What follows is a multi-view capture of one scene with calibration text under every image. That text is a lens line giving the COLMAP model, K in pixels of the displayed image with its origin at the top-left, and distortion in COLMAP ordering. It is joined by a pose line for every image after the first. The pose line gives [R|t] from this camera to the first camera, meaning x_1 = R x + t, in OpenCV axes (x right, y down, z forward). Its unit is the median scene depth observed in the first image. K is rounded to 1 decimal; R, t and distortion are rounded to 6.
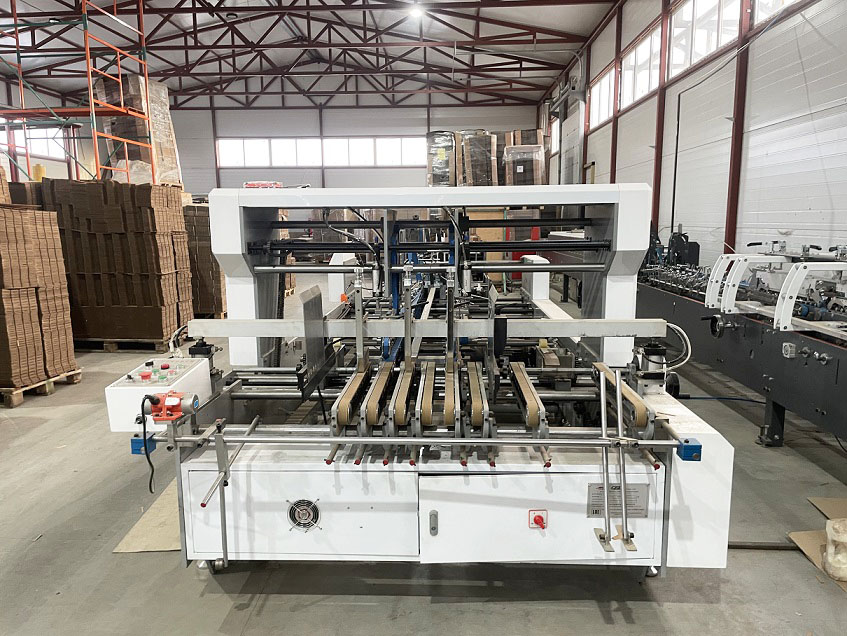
lens RADIAL K [[647.5, 0, 410.3], [0, 647.5, 335.9], [0, 0, 1]] dist [0.070742, -0.093499]
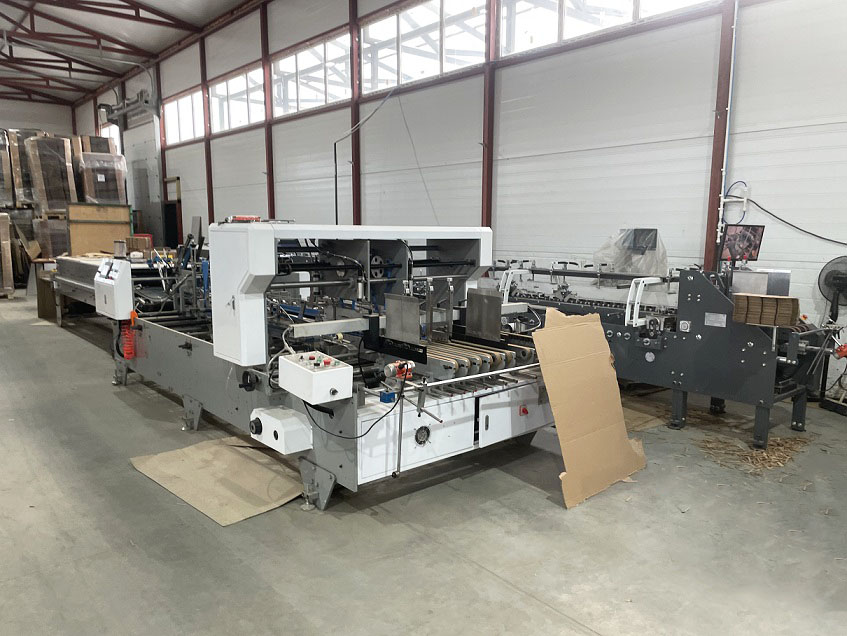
lens RADIAL K [[647.5, 0, 445.4], [0, 647.5, 336.5], [0, 0, 1]] dist [0.070742, -0.093499]
pose [[0.714196, -0.097423, 0.693133, -0.159207], [0.106532, 0.993859, 0.029922, -0.001183], [-0.691791, 0.052470, 0.720189, -0.025952]]
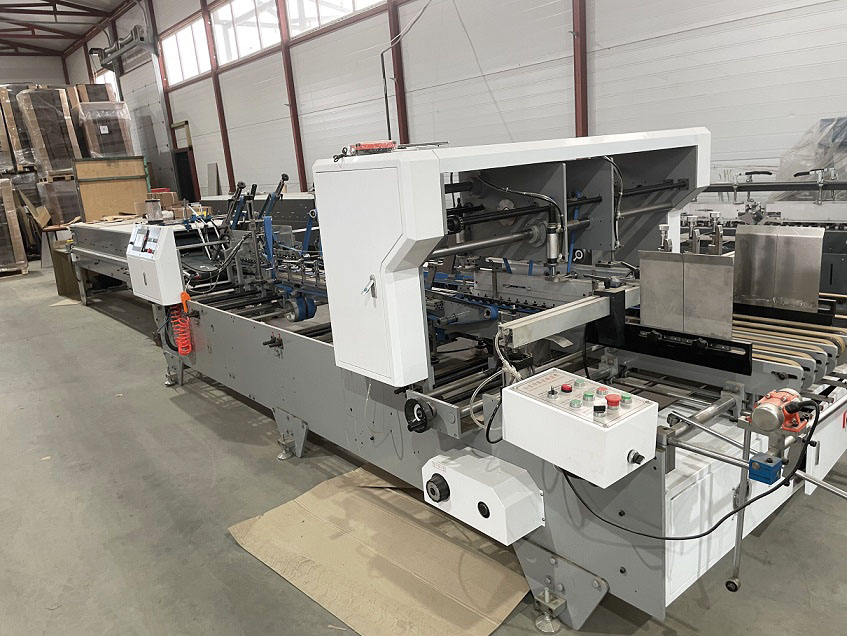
lens RADIAL K [[647.5, 0, 429.9], [0, 647.5, 320.5], [0, 0, 1]] dist [0.070742, -0.093499]
pose [[0.728474, -0.215517, 0.650291, -0.136200], [0.193256, 0.975324, 0.106747, -0.019519], [-0.657250, 0.047910, 0.752148, 0.076649]]
